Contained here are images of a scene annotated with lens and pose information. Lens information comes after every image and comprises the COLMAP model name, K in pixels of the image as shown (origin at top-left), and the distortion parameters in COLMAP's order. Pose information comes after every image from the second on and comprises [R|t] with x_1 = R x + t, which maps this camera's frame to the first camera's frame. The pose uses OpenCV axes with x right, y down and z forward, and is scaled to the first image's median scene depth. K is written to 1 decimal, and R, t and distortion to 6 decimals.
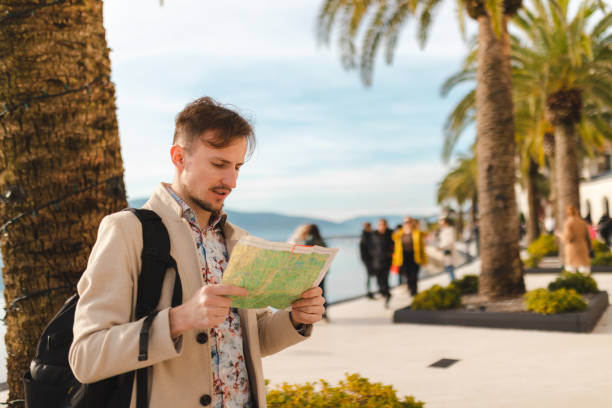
lens RADIAL K [[640.2, 0, 304.4], [0, 640.2, 204.9], [0, 0, 1]] dist [0.016629, 0.000000]
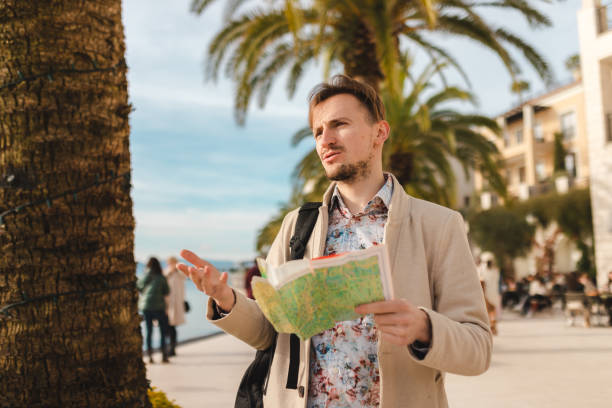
lens RADIAL K [[623.0, 0, 312.4], [0, 623.0, 201.2], [0, 0, 1]] dist [0.016118, 0.000000]
pose [[0.944196, 0.088102, 0.317383, -0.338008], [-0.061742, 0.993825, -0.092195, 0.062810], [-0.323545, 0.067455, 0.943805, 0.104295]]
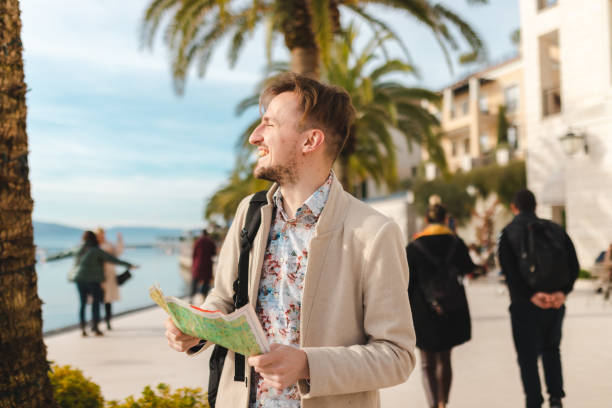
lens RADIAL K [[623.0, 0, 316.7], [0, 623.0, 203.1], [0, 0, 1]] dist [0.016118, 0.000000]
pose [[0.914709, 0.075254, 0.397045, -0.274331], [-0.063705, 0.997075, -0.042219, 0.034157], [-0.399061, 0.013324, 0.916828, 0.062047]]
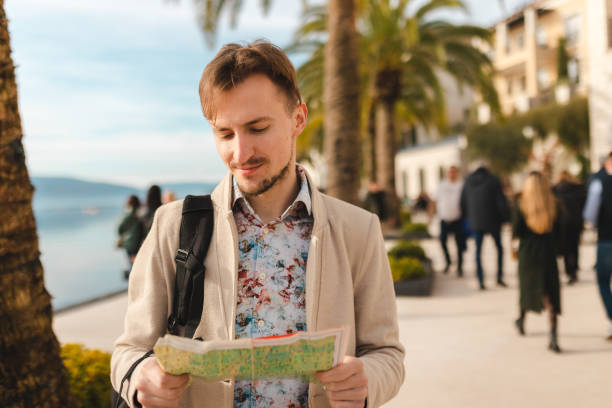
lens RADIAL K [[640.2, 0, 323.3], [0, 640.2, 206.9], [0, 0, 1]] dist [0.016629, 0.000000]
pose [[0.941654, 0.007281, 0.336505, -0.213635], [-0.025430, 0.998447, 0.049560, -0.009192], [-0.335622, -0.055225, 0.940377, 0.125268]]
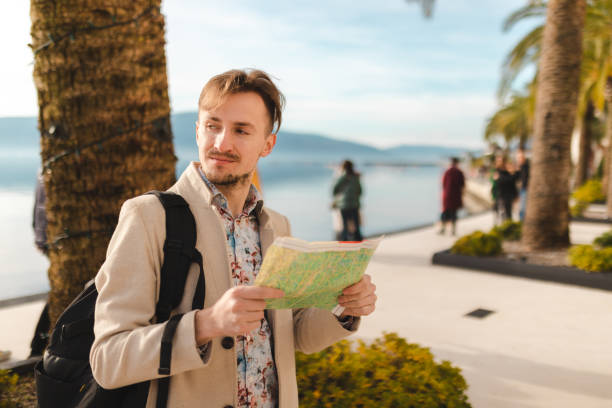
lens RADIAL K [[623.0, 0, 302.2], [0, 623.0, 212.4], [0, 0, 1]] dist [0.016118, 0.000000]
pose [[0.994597, 0.081277, -0.064577, -0.015418], [-0.071659, 0.987643, 0.139378, -0.050760], [0.075107, -0.133998, 0.988131, 0.081105]]
